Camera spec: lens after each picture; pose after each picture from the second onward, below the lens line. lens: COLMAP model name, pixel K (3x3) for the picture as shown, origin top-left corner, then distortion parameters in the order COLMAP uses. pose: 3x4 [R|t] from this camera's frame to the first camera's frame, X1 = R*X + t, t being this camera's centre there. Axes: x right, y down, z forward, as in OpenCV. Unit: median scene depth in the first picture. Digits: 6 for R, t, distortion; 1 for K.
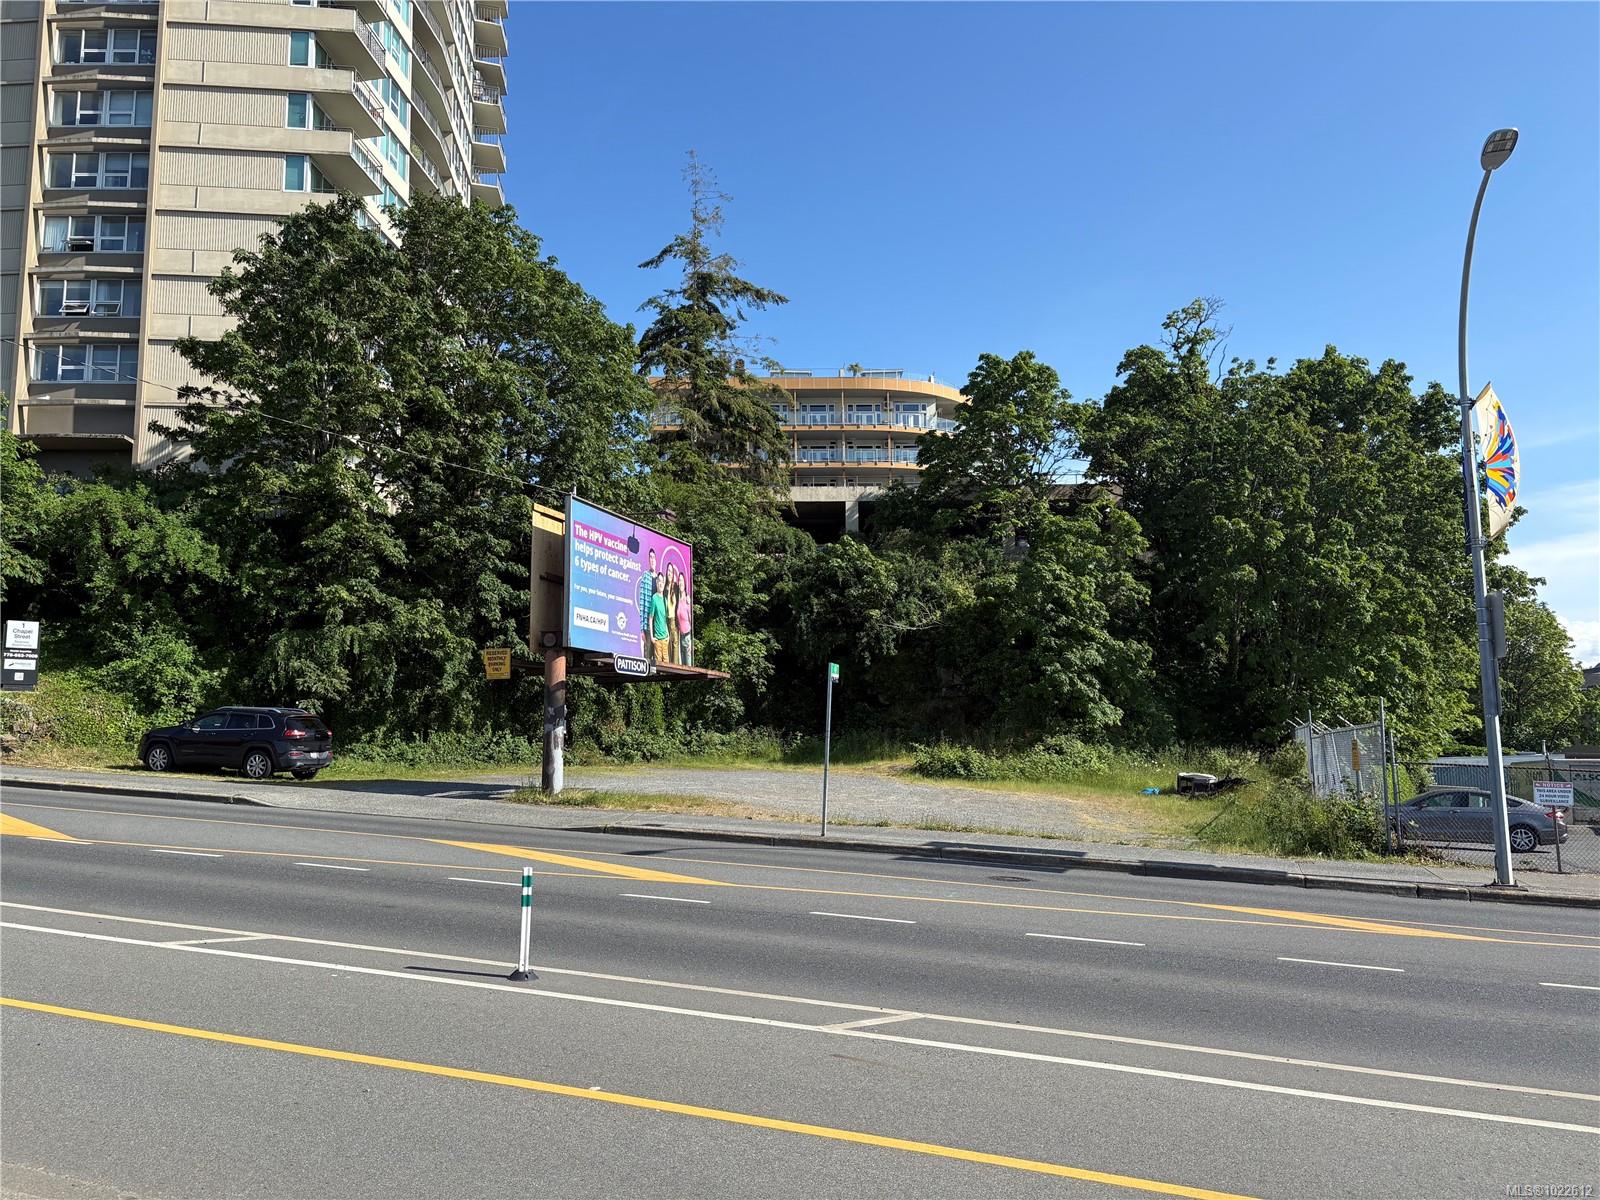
lens RADIAL K [[1198.3, 0, 800.0], [0, 1198.3, 600.0], [0, 0, 1]] dist [0.143221, -0.252294]
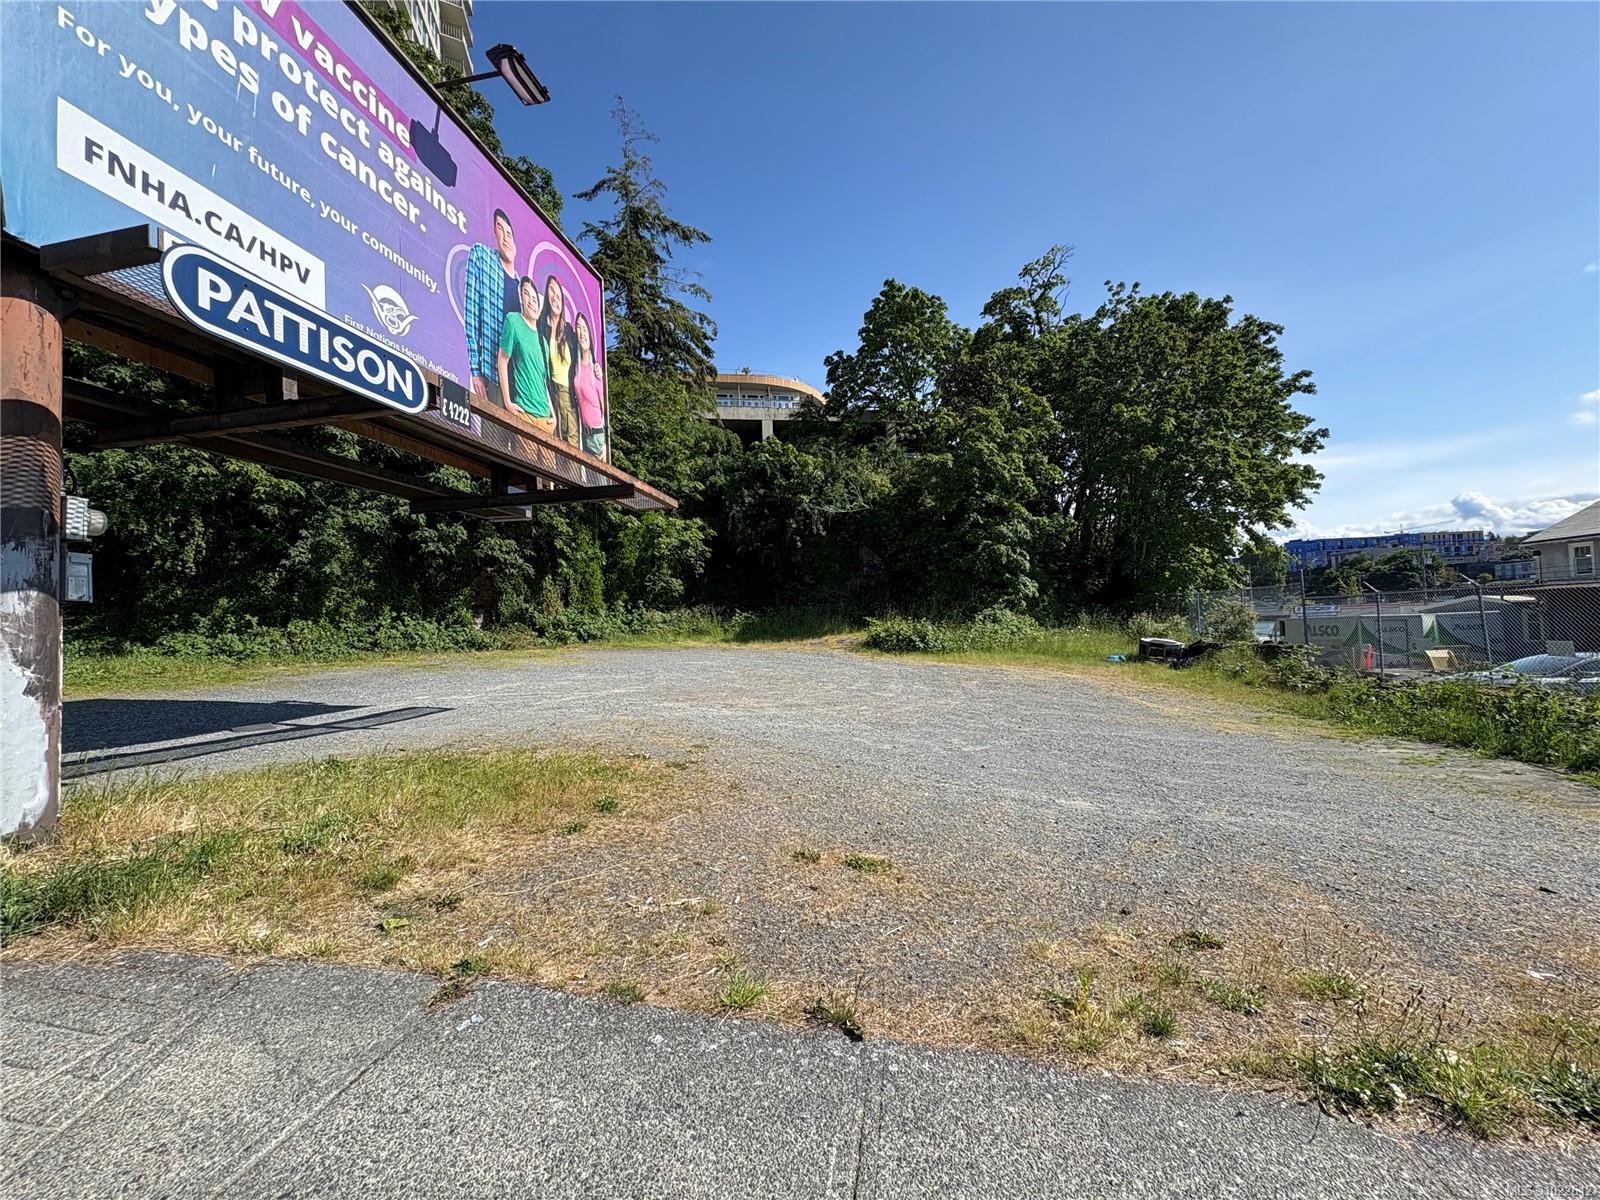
lens RADIAL K [[633.0, 0, 798.4], [0, 633.0, 602.0], [0, 0, 1]] dist [0.000975, 0.000392]
pose [[0.988775, -0.019924, 0.148077, -0.031010], [0.006233, 0.995707, 0.092352, 0.053930], [-0.149281, -0.090392, 0.984654, 0.457053]]
